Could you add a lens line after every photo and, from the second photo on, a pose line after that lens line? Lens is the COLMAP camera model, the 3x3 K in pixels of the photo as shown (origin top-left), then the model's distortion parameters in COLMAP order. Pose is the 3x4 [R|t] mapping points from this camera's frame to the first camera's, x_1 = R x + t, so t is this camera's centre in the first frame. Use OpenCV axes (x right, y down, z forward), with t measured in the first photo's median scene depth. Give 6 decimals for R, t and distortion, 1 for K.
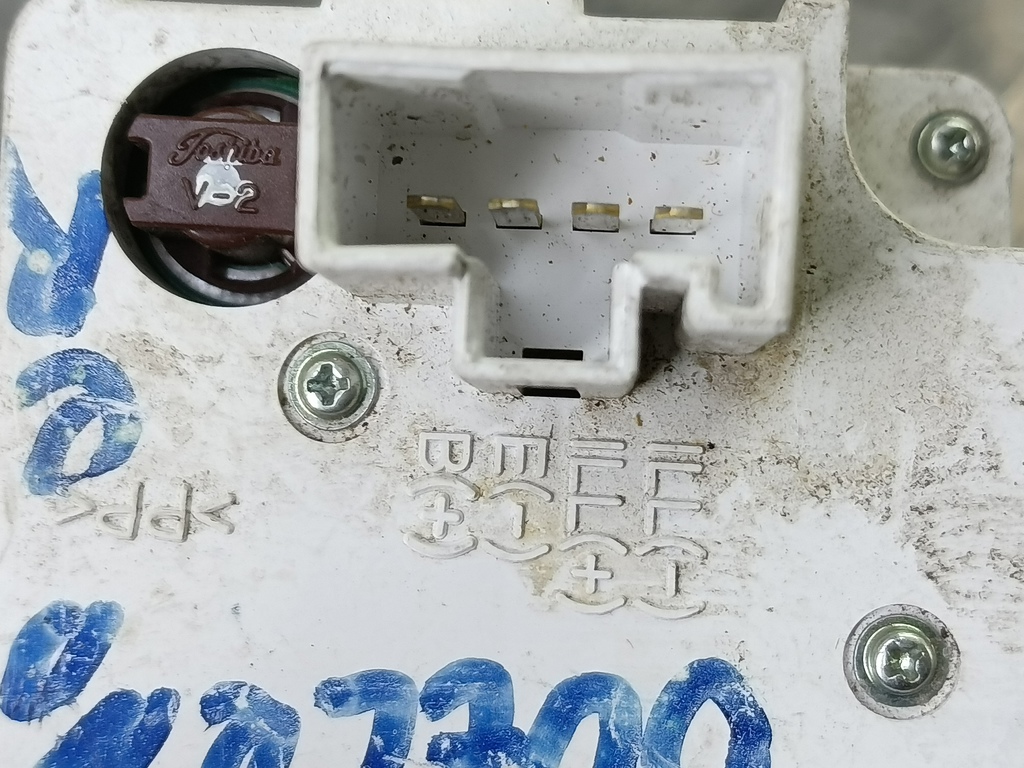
lens RADIAL K [[1409.1, 0, 511.2], [0, 1409.1, 382.9], [0, 0, 1]] dist [0.055242, 0.000000]
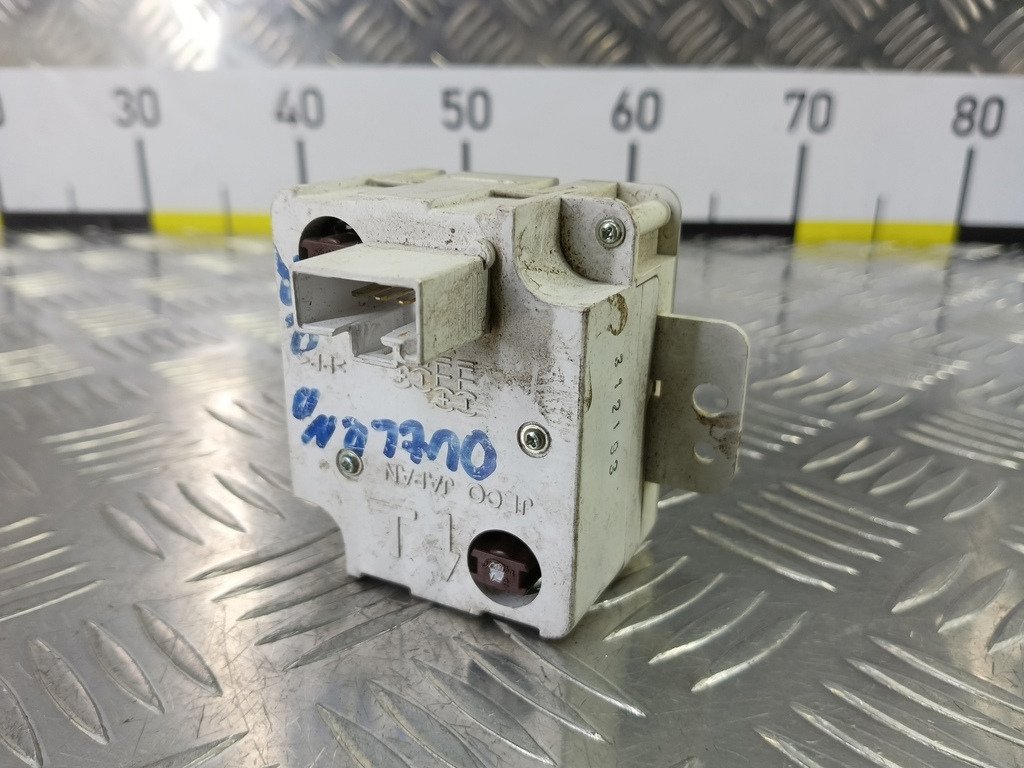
lens RADIAL K [[809.7, 0, 512.0], [0, 809.7, 383.5], [0, 0, 1]] dist [-0.036312, -0.009320]
pose [[0.924815, 0.099298, -0.367228, 0.819408], [0.034987, 0.939039, 0.342025, -0.479521], [0.378804, -0.329158, 0.864964, -0.428251]]
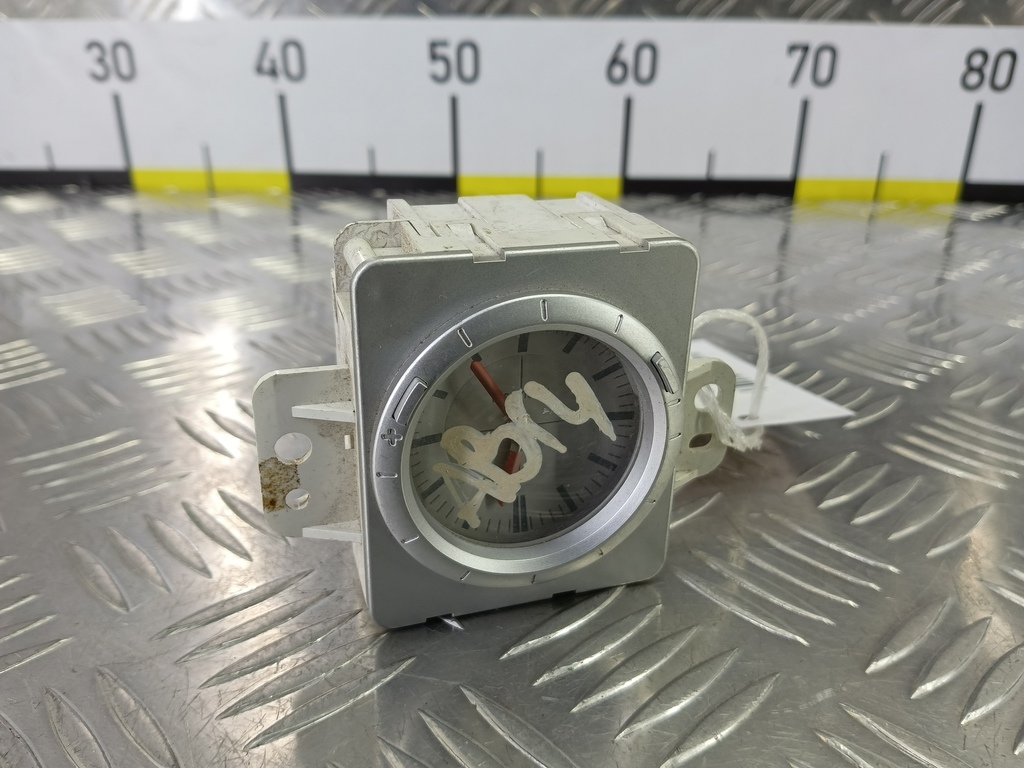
lens RADIAL K [[809.7, 0, 511.1], [0, 809.7, 383.5], [0, 0, 1]] dist [-0.036312, -0.009320]
pose [[0.924630, 0.129003, -0.358354, 0.821034], [0.037693, 0.905277, 0.423145, -0.541014], [0.378997, -0.404760, 0.832184, -0.374855]]
